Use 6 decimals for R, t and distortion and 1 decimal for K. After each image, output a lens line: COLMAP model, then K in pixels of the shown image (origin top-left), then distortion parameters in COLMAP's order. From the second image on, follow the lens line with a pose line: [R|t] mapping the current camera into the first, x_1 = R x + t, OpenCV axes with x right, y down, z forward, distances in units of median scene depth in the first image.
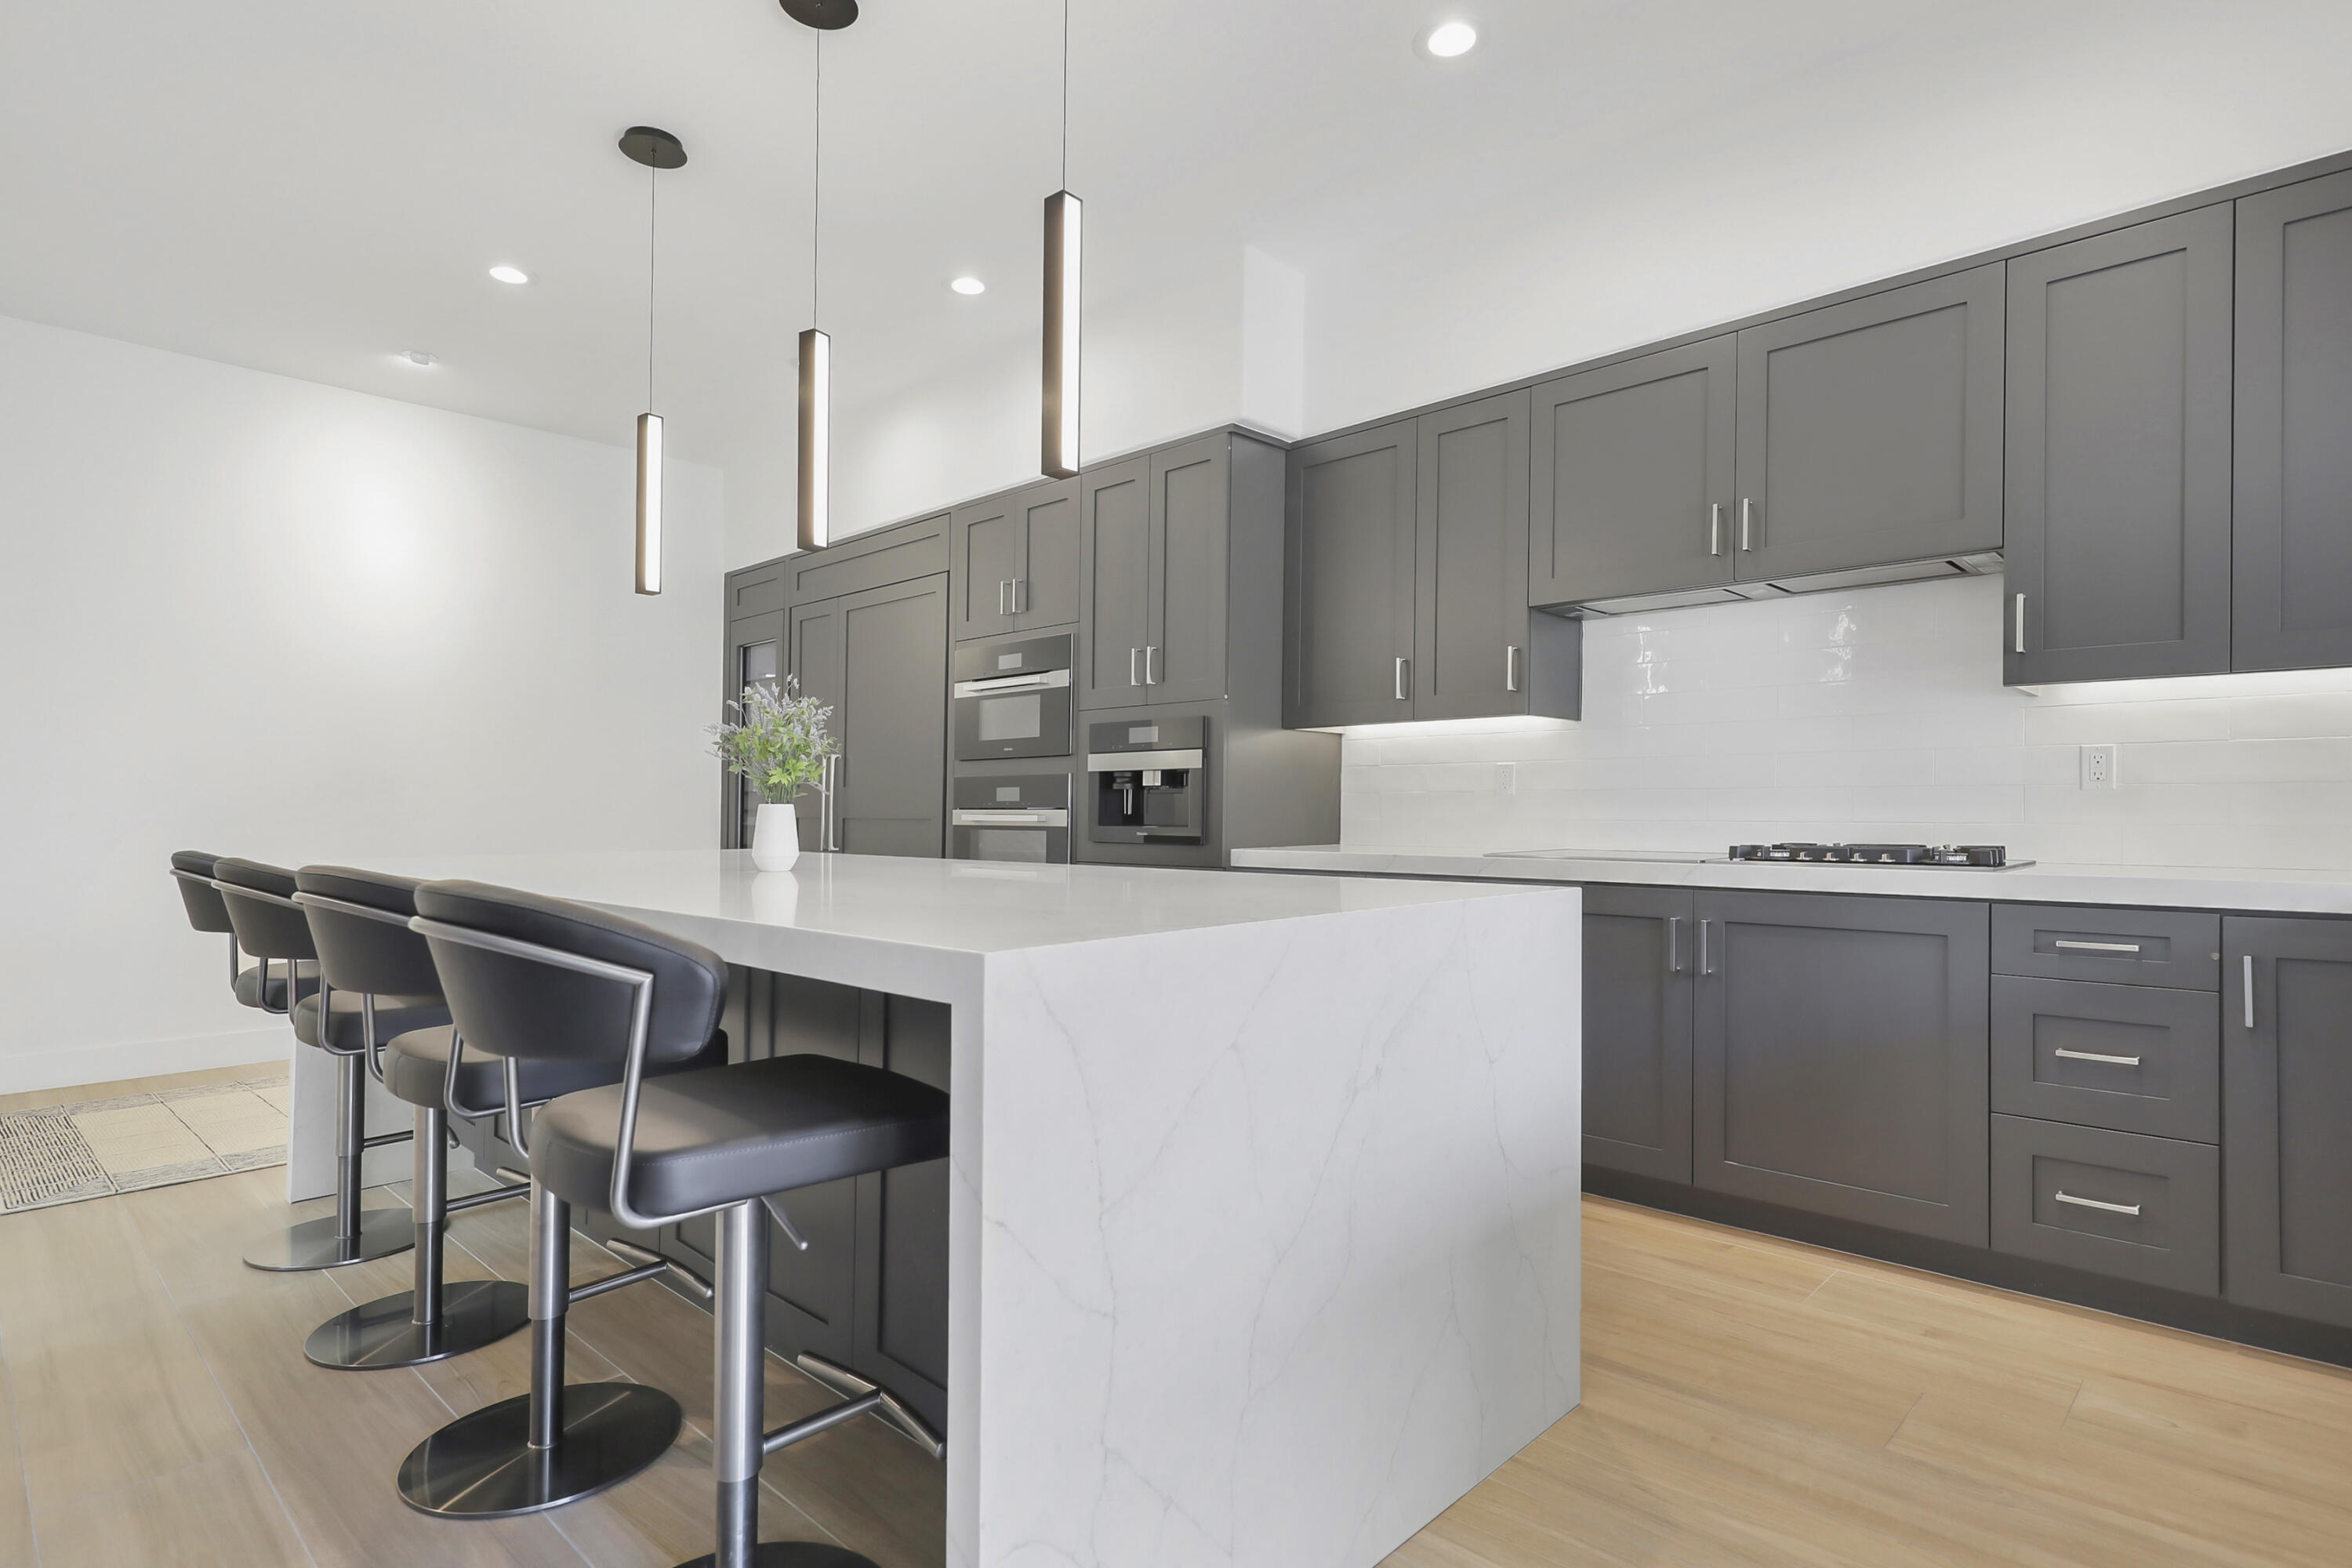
lens RADIAL K [[1235.9, 0, 1208.2], [0, 1235.9, 820.9], [0, 0, 1]] dist [0.012288, -0.002942]
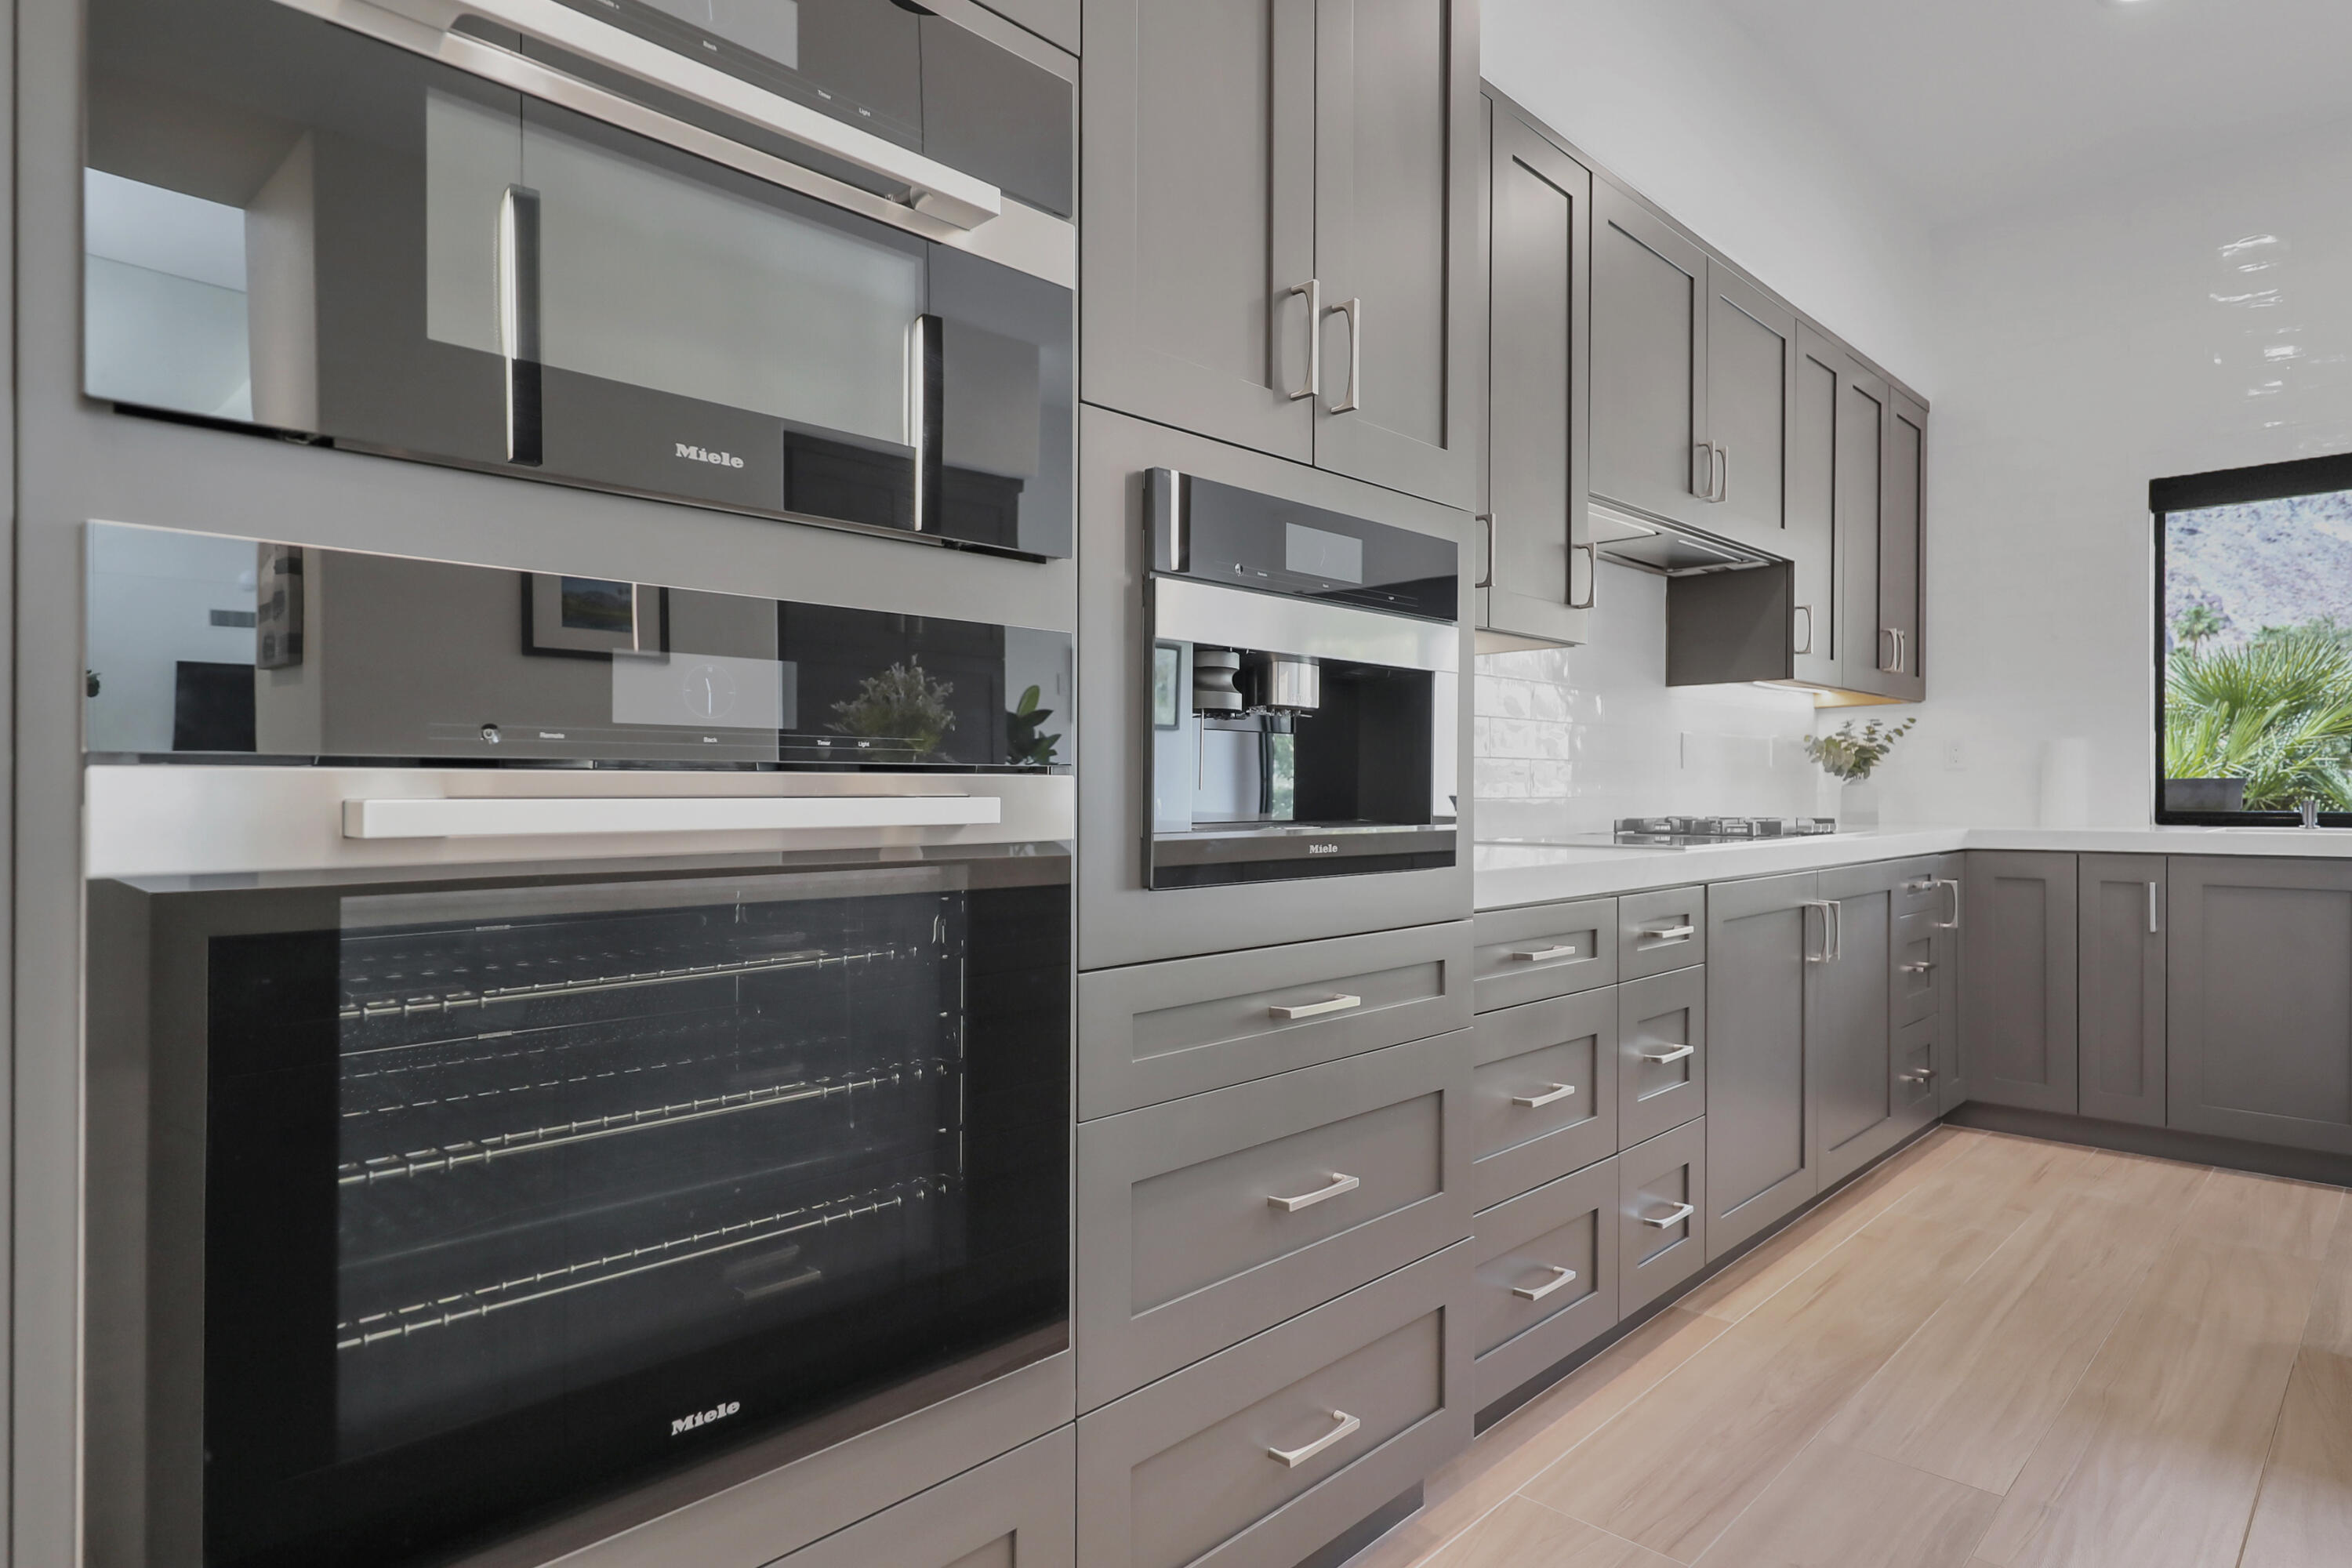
lens RADIAL K [[1353.4, 0, 1153.1], [0, 1353.4, 794.3], [0, 0, 1]] dist [-0.000210, 0.001435]
pose [[-0.006429, -0.010363, 0.999926, -0.598674], [0.003465, 0.999940, 0.010385, -0.011918], [-0.999973, 0.003532, -0.006393, 1.496232]]
